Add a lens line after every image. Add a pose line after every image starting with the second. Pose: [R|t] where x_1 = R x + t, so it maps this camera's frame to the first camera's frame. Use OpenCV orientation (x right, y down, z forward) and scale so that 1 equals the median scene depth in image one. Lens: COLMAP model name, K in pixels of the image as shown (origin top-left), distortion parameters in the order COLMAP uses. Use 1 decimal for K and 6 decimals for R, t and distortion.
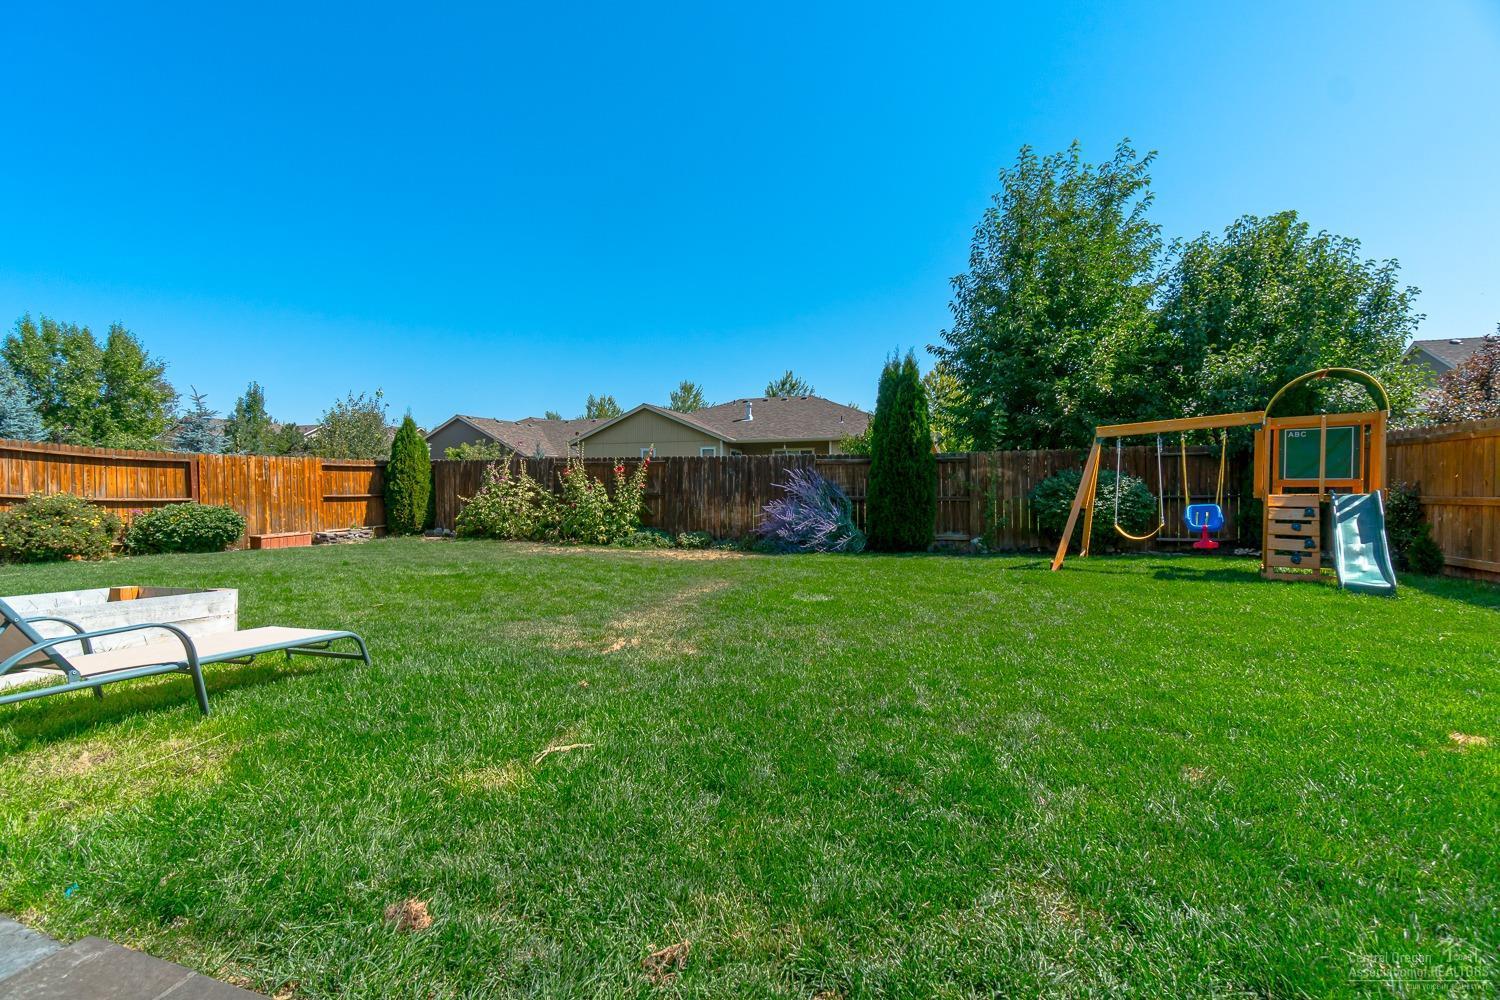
lens RADIAL K [[645.9, 0, 750.5], [0, 645.9, 493.7], [0, 0, 1]] dist [0.001846, 0.000667]
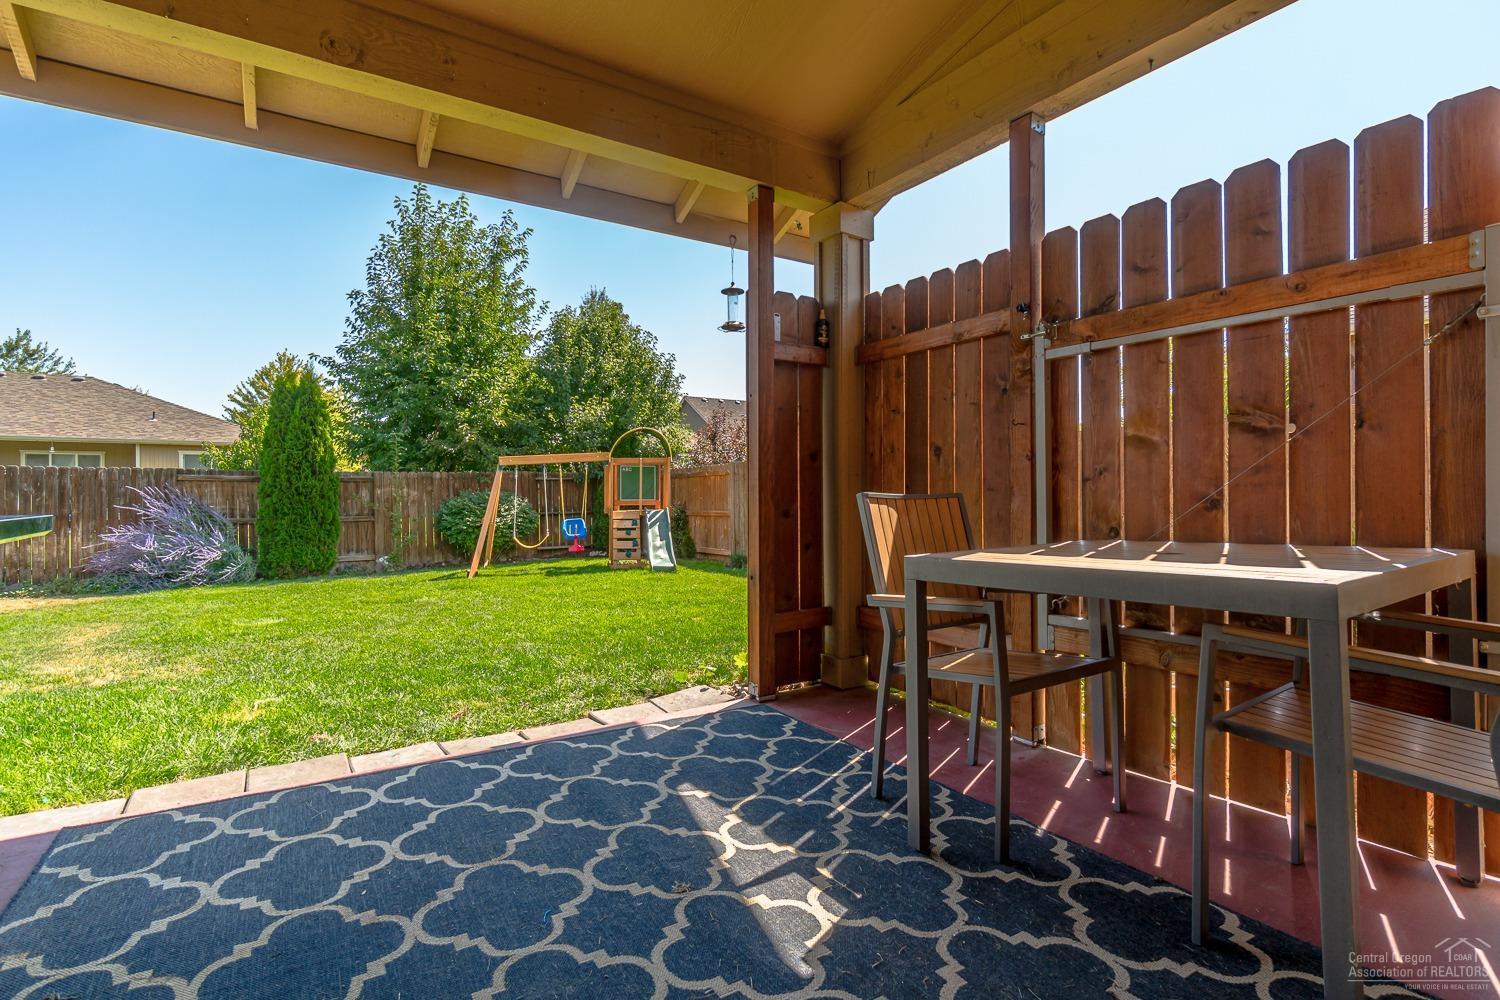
lens RADIAL K [[741.1, 0, 750.0], [0, 741.1, 500.0], [0, 0, 1]] dist [-0.000868, -0.000622]
pose [[0.636591, -0.004948, 0.771186, -0.195415], [0.013892, 0.999891, -0.005052, -0.007408], [-0.771077, 0.013929, 0.636590, -0.201781]]
